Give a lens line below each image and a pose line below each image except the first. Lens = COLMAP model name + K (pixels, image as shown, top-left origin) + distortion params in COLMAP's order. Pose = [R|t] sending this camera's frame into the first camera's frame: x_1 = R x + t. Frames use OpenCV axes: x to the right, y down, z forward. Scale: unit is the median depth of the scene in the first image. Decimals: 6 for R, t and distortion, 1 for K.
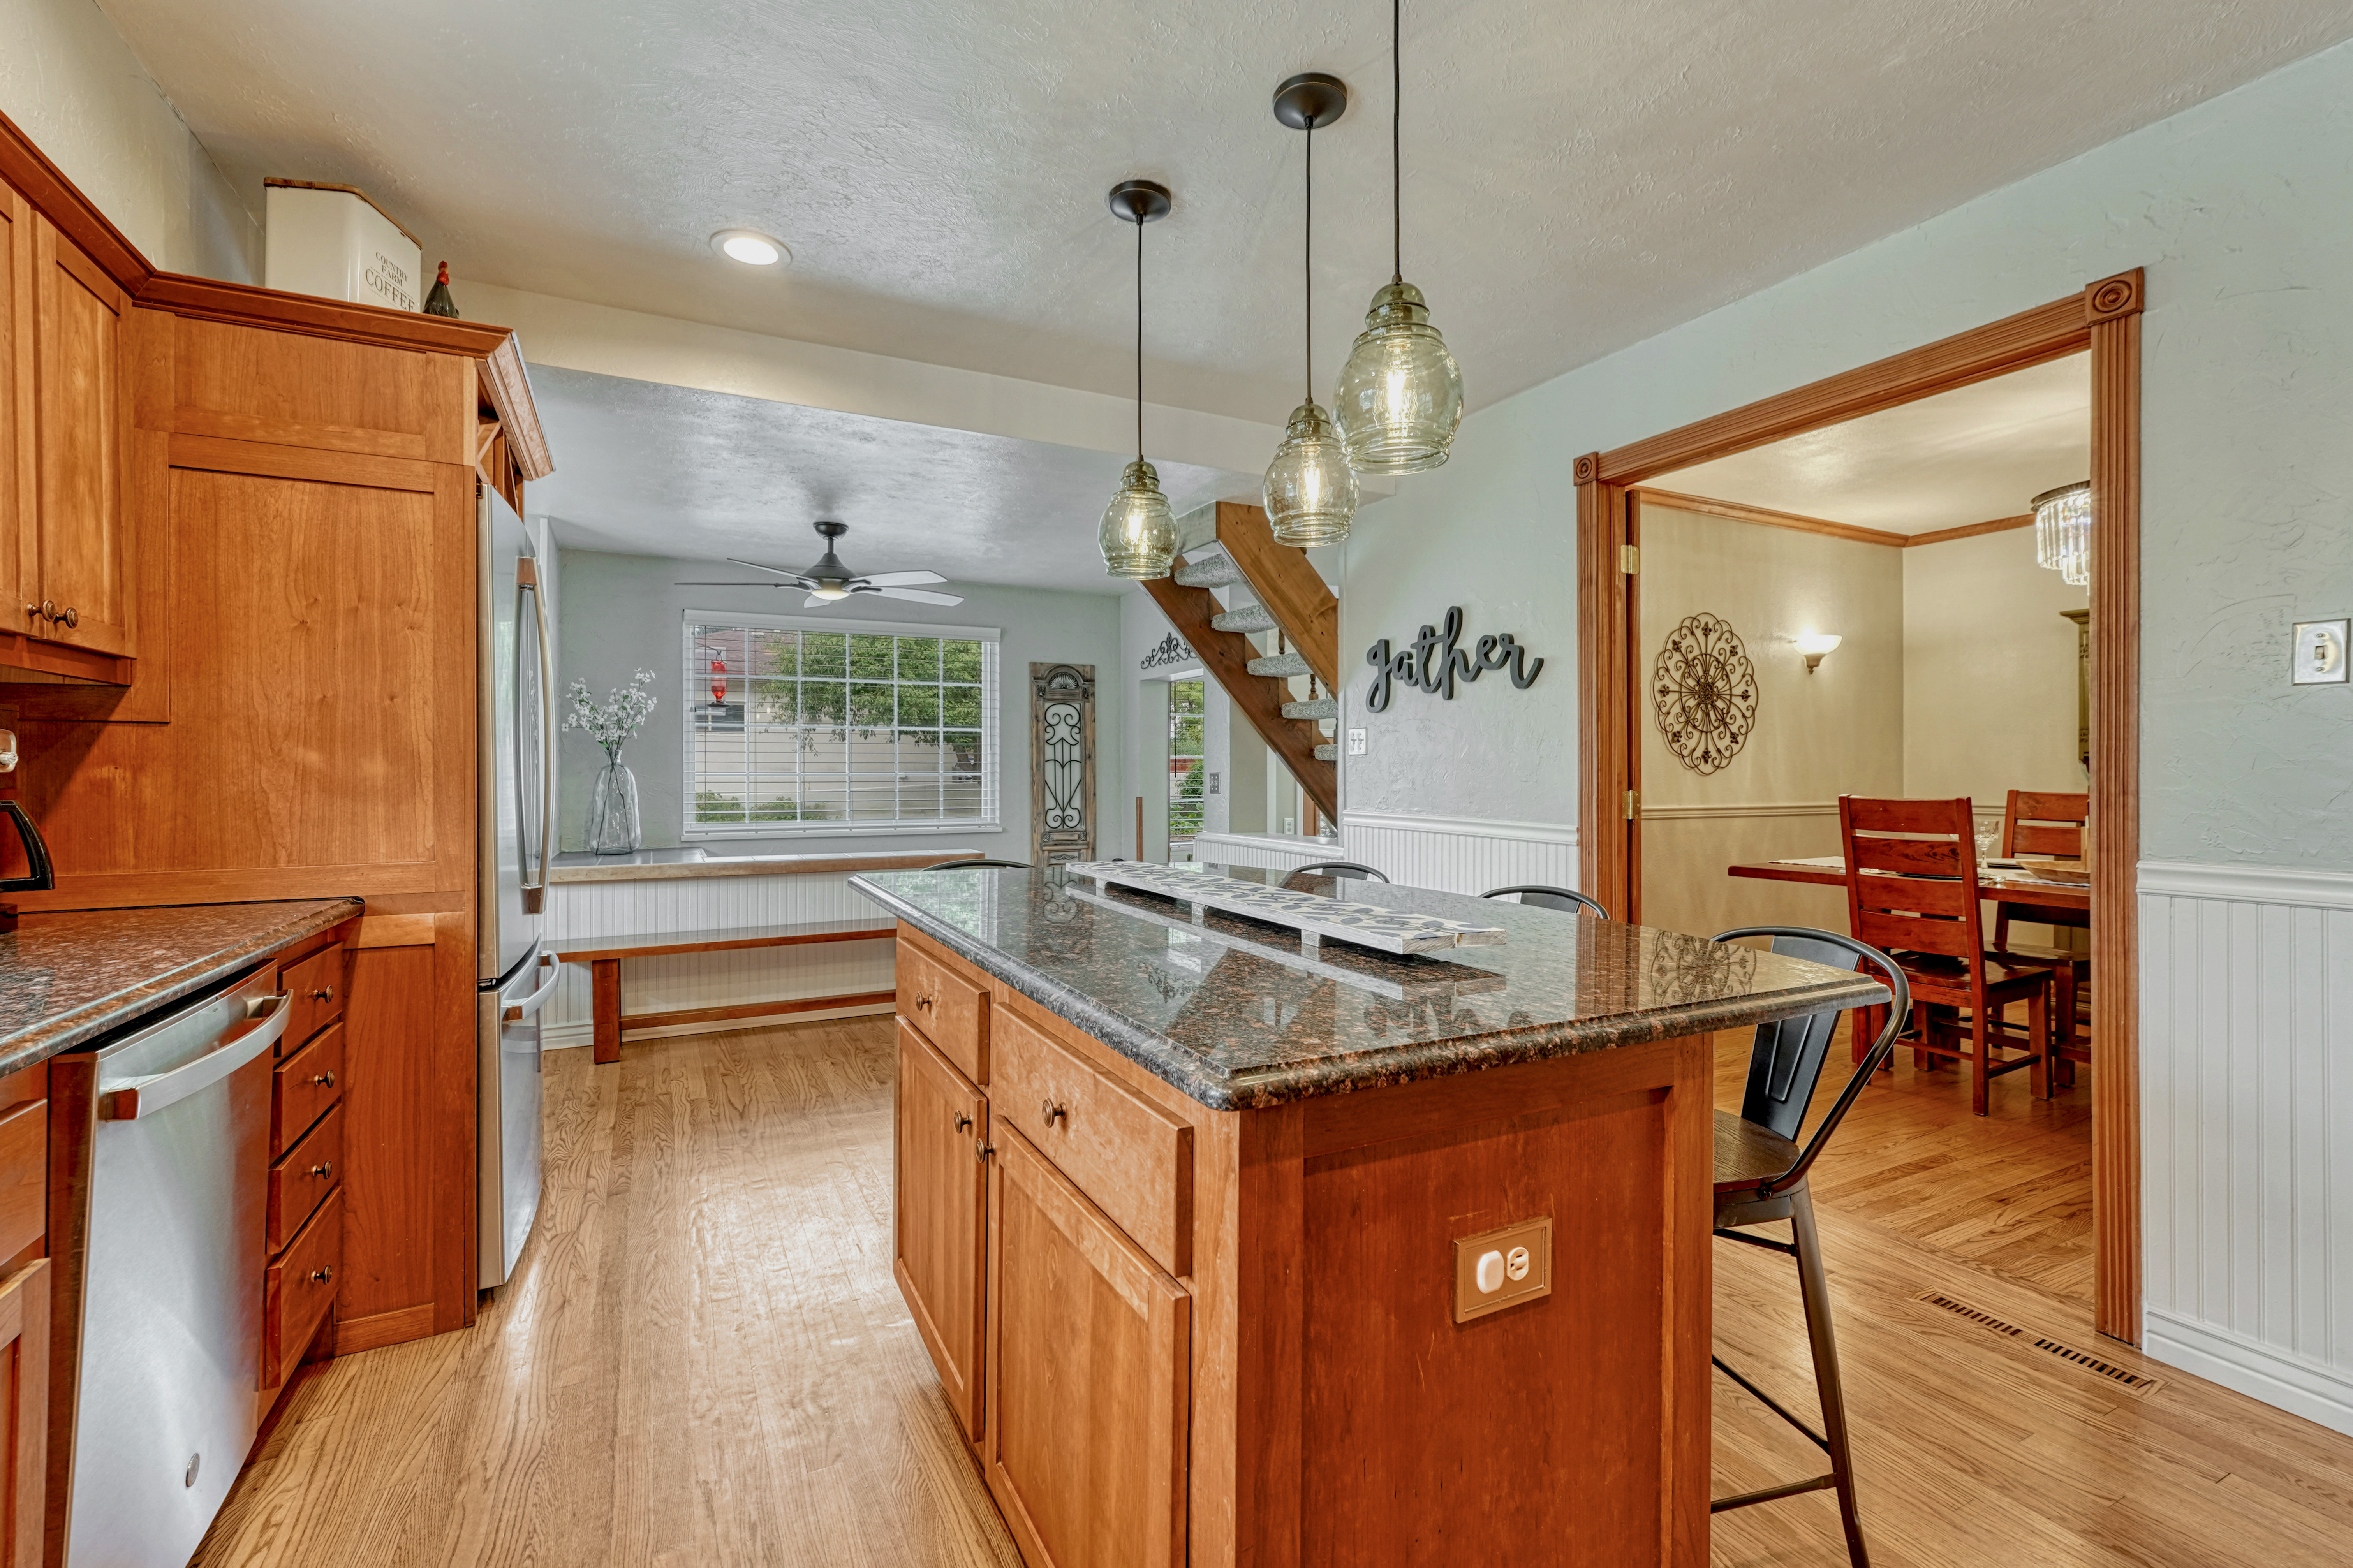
lens RADIAL K [[1019.4, 0, 1169.7], [0, 1019.4, 765.1], [0, 0, 1]] dist [-0.001666, -0.000047]
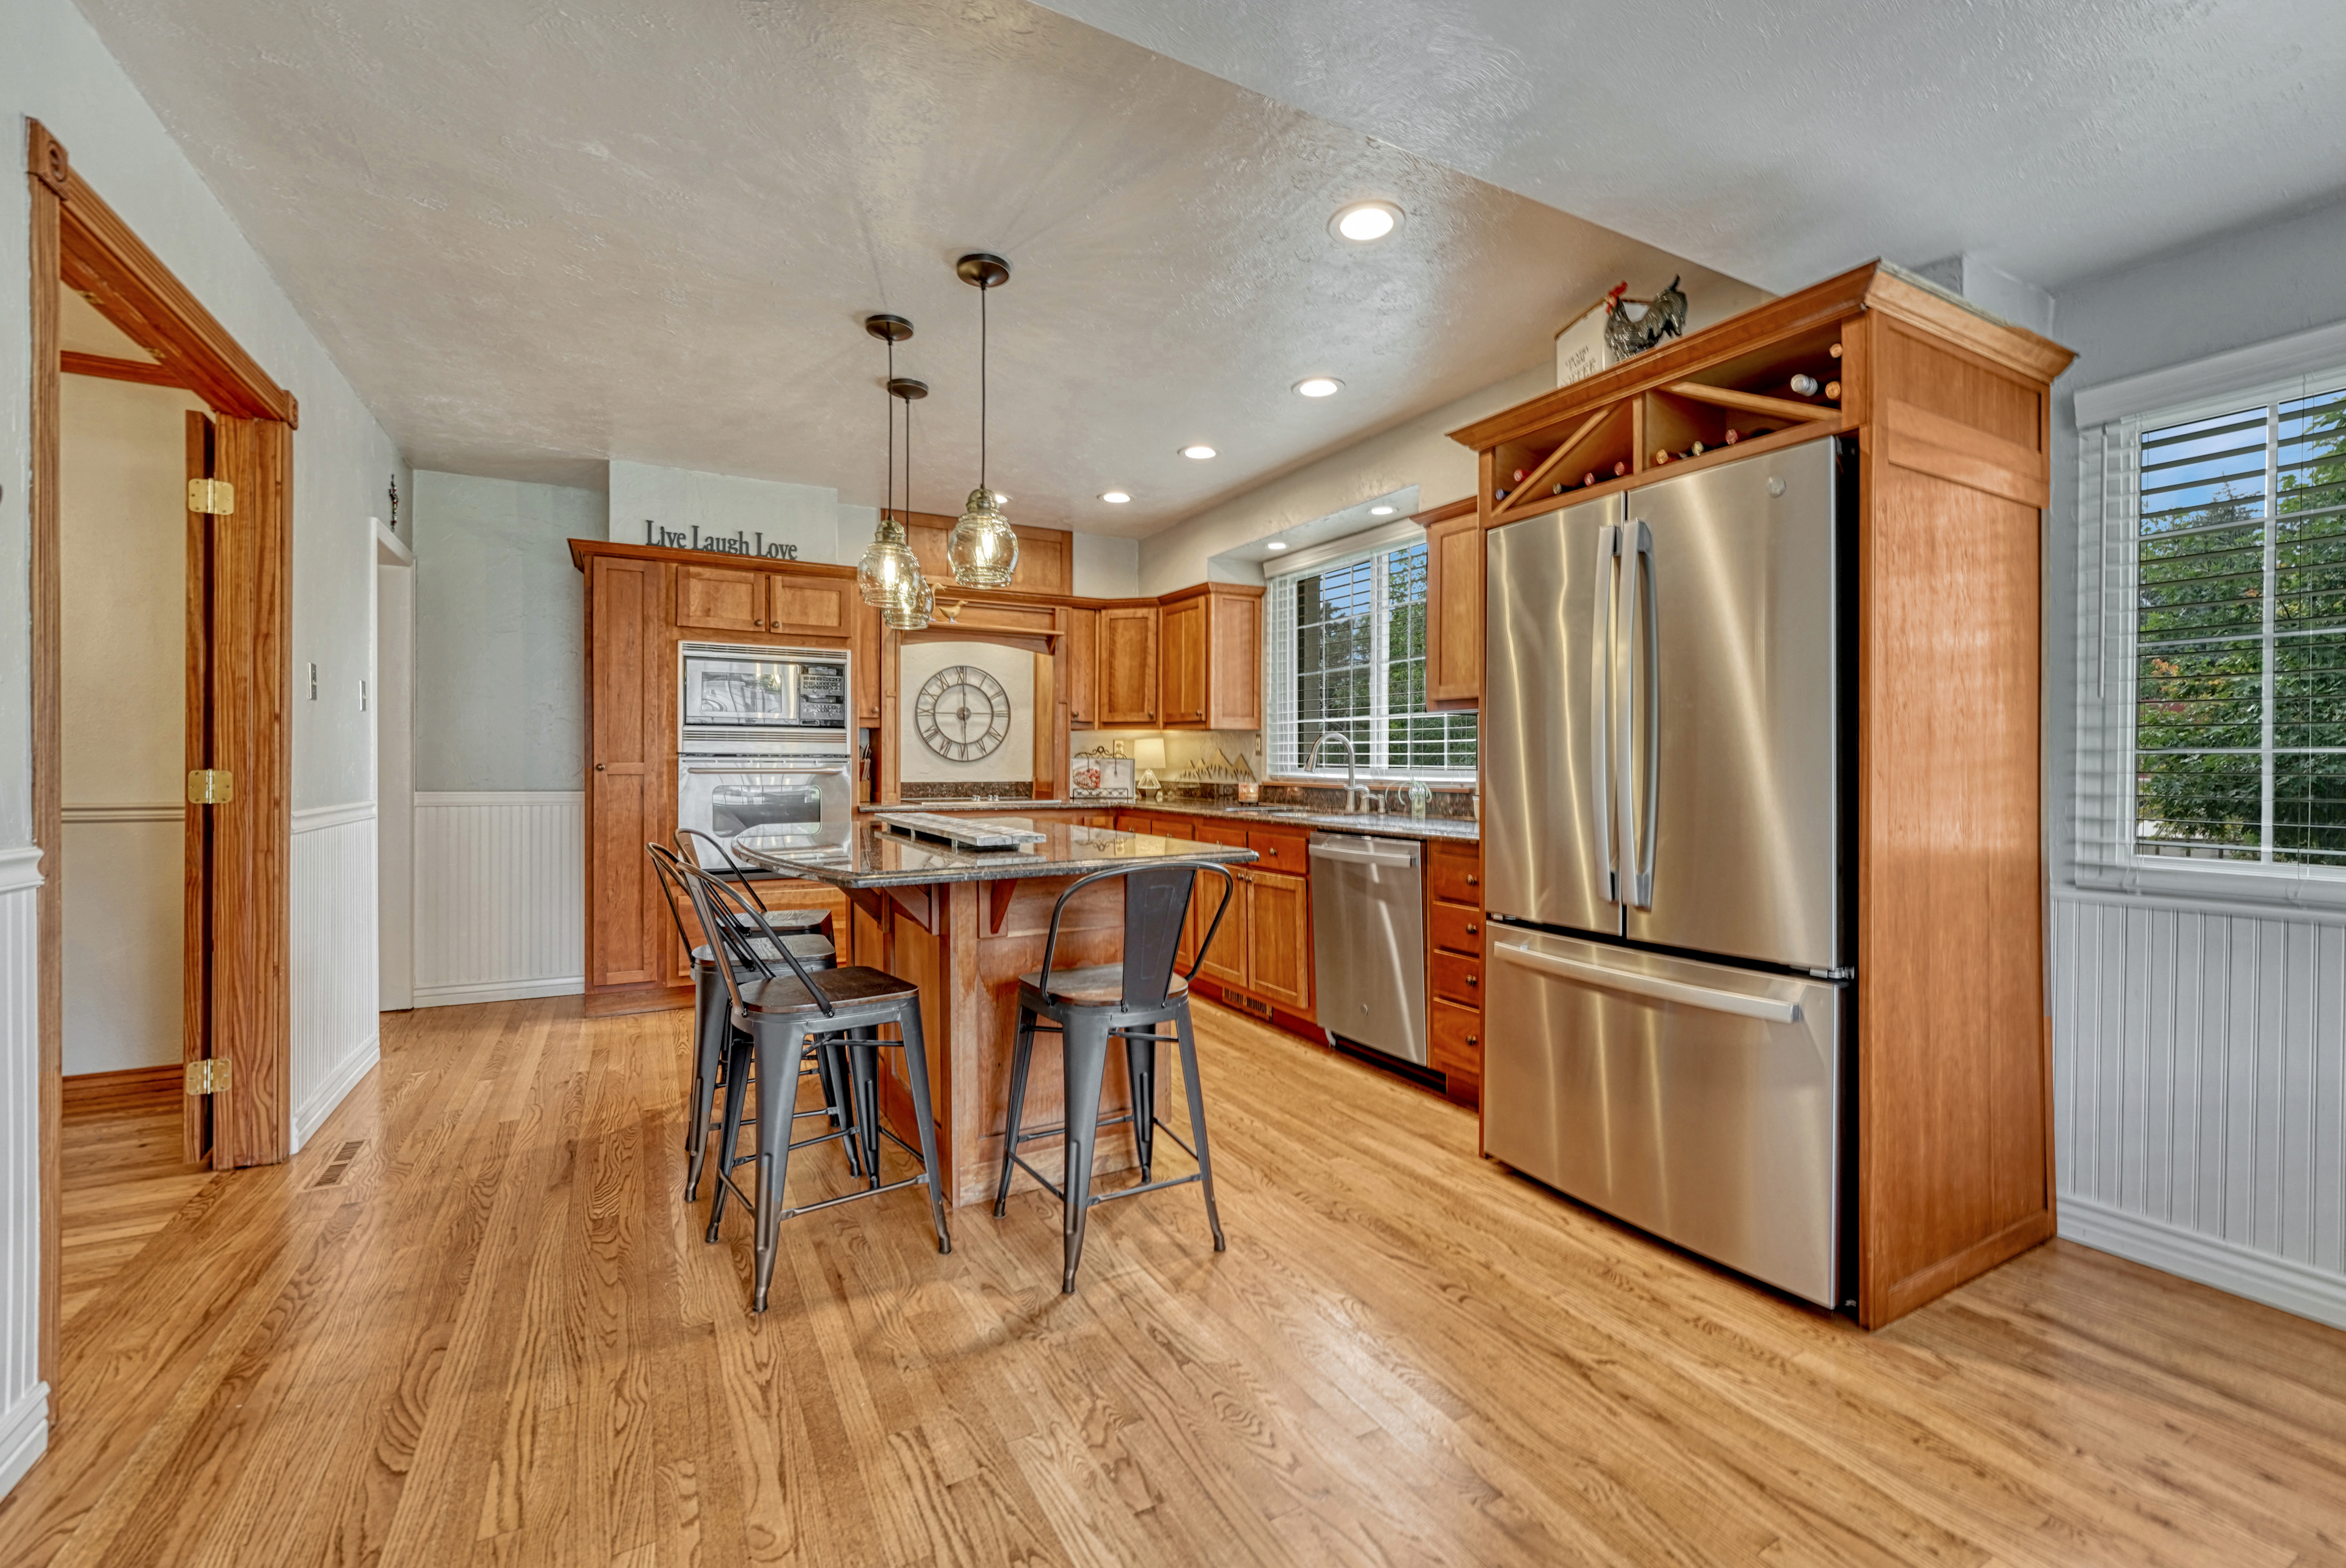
lens RADIAL K [[967.9, 0, 1163.1], [0, 967.9, 767.4], [0, 0, 1]] dist [-0.002319, 0.000903]
pose [[-0.999479, -0.002019, -0.032219, -0.101865], [-0.001877, 0.999988, -0.004453, 0.015661], [0.032228, -0.004391, -0.999471, 1.071706]]
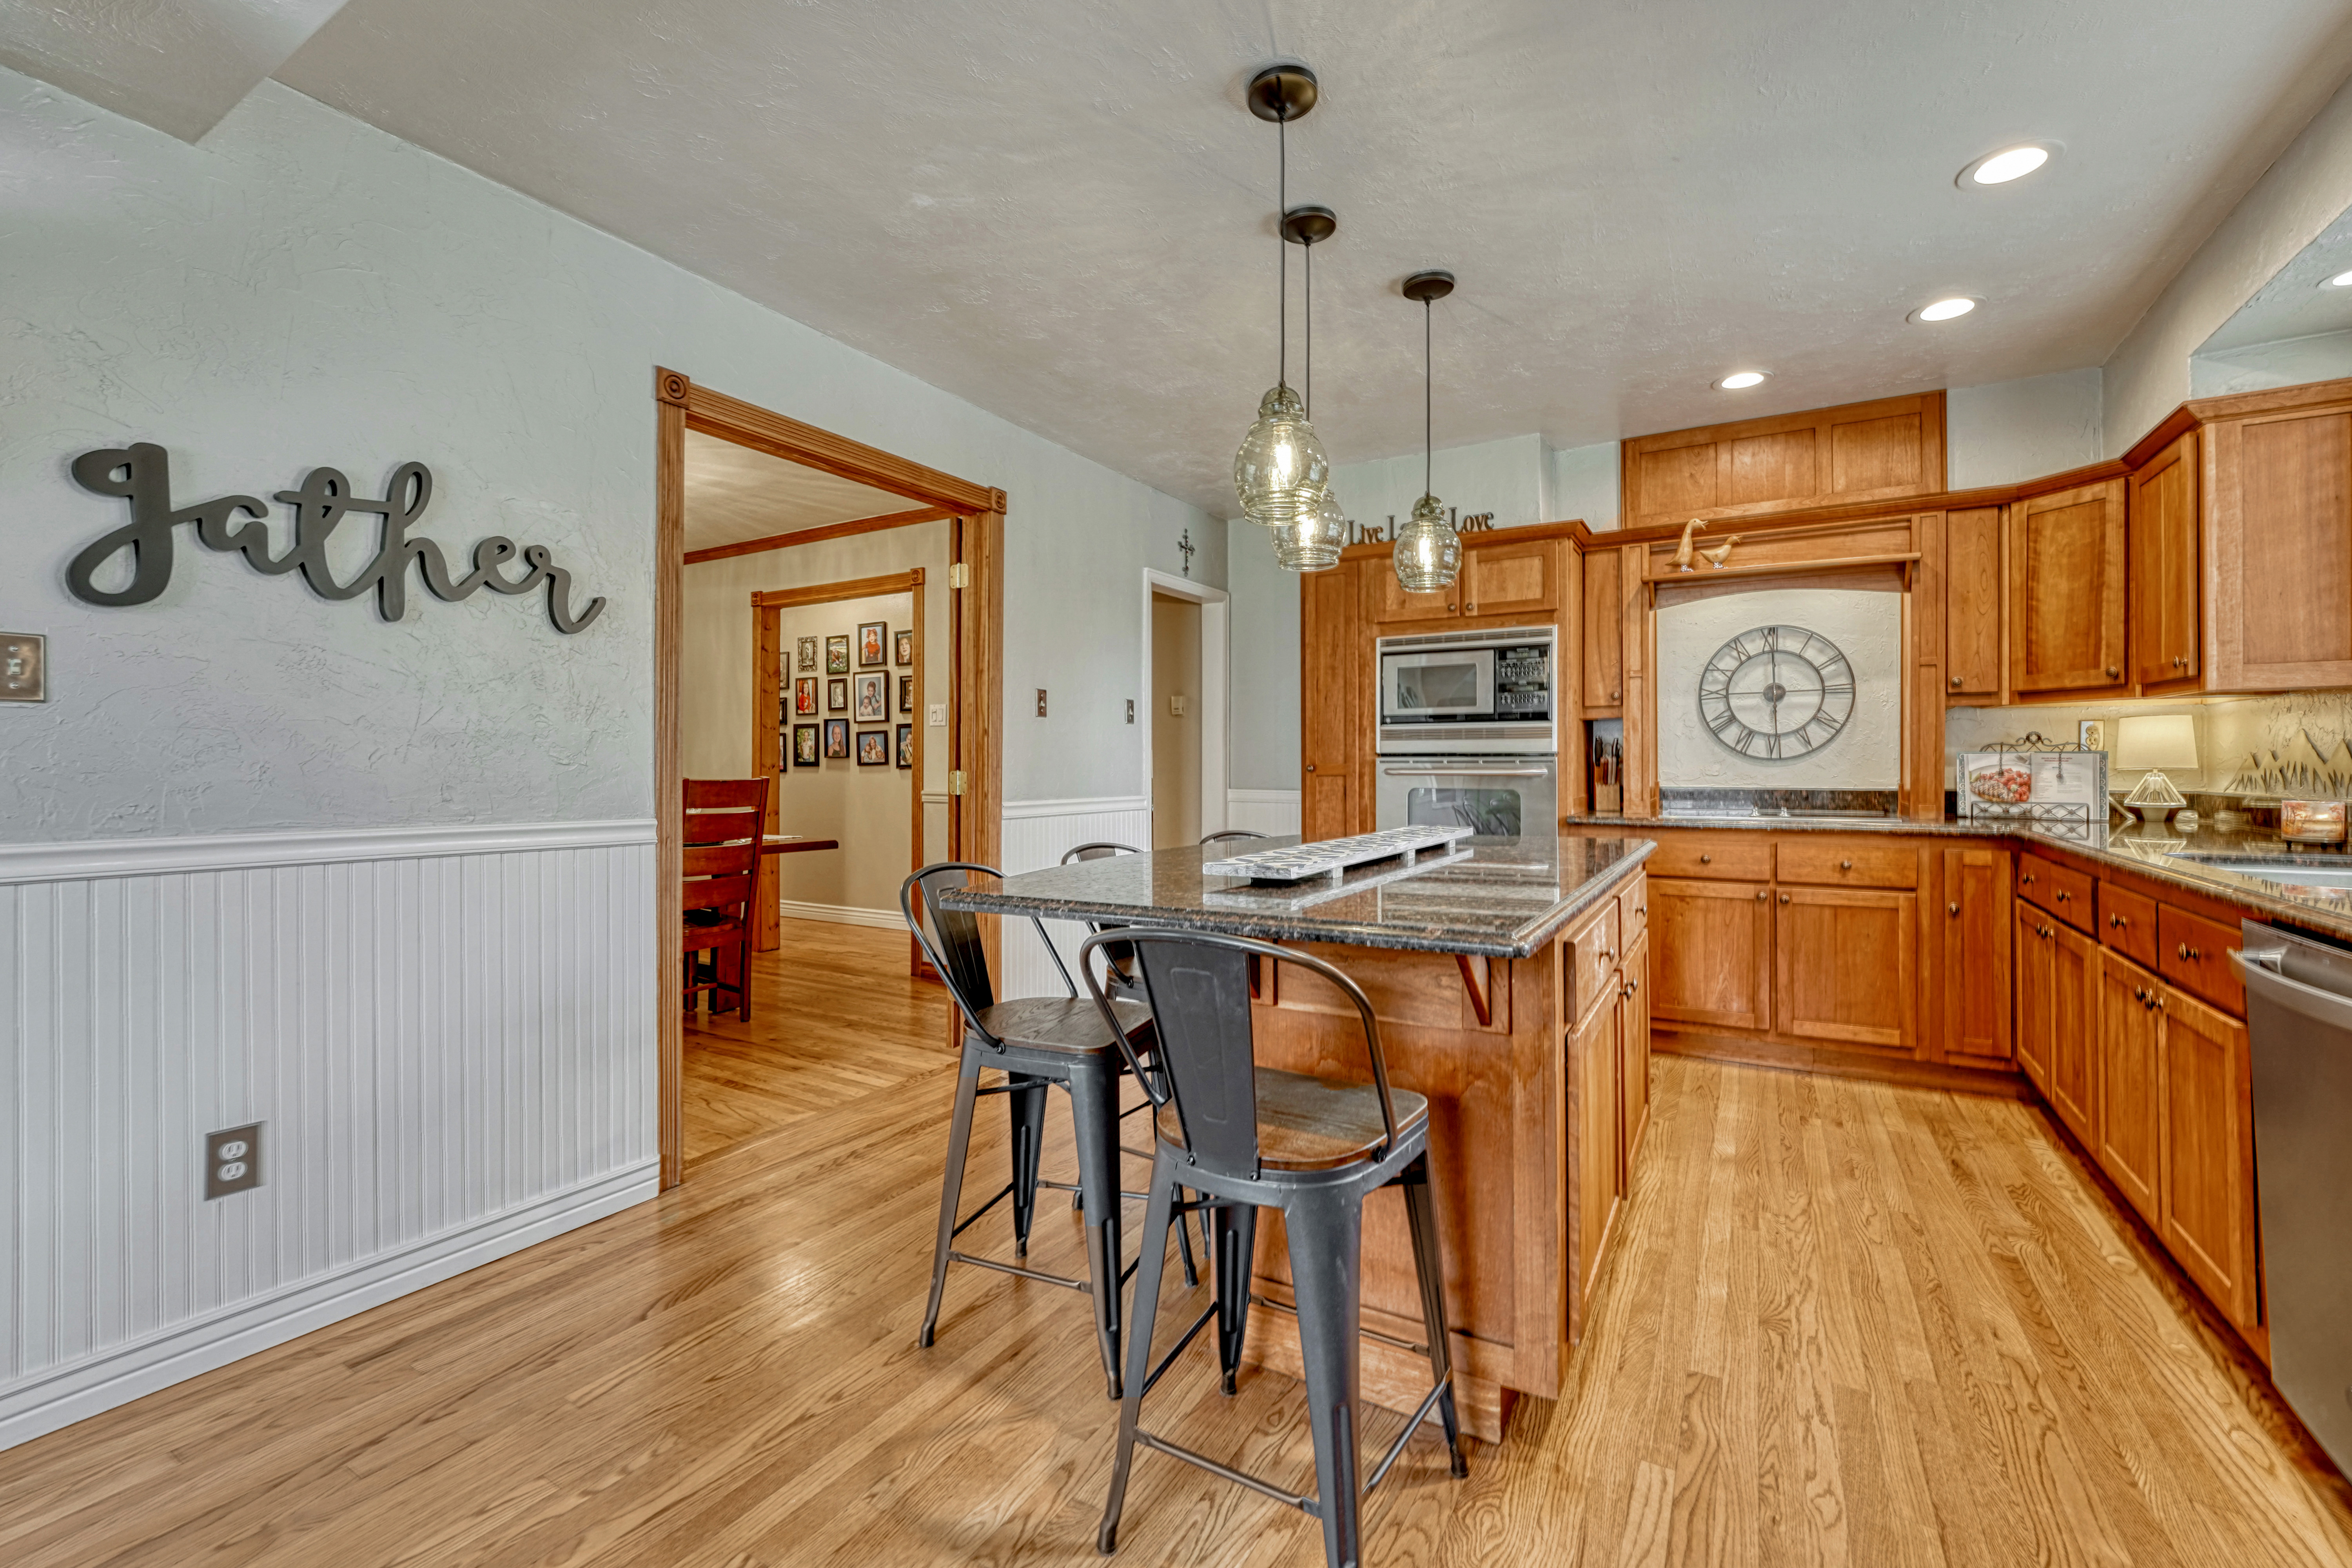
lens RADIAL K [[980.9, 0, 1185.7], [0, 980.9, 766.4], [0, 0, 1]] dist [-0.010371, -0.000266]
pose [[-0.542269, 0.000054, 0.840205, -0.344809], [-0.003707, 0.999990, -0.002457, 0.013188], [-0.840197, -0.004447, -0.542264, 0.762589]]
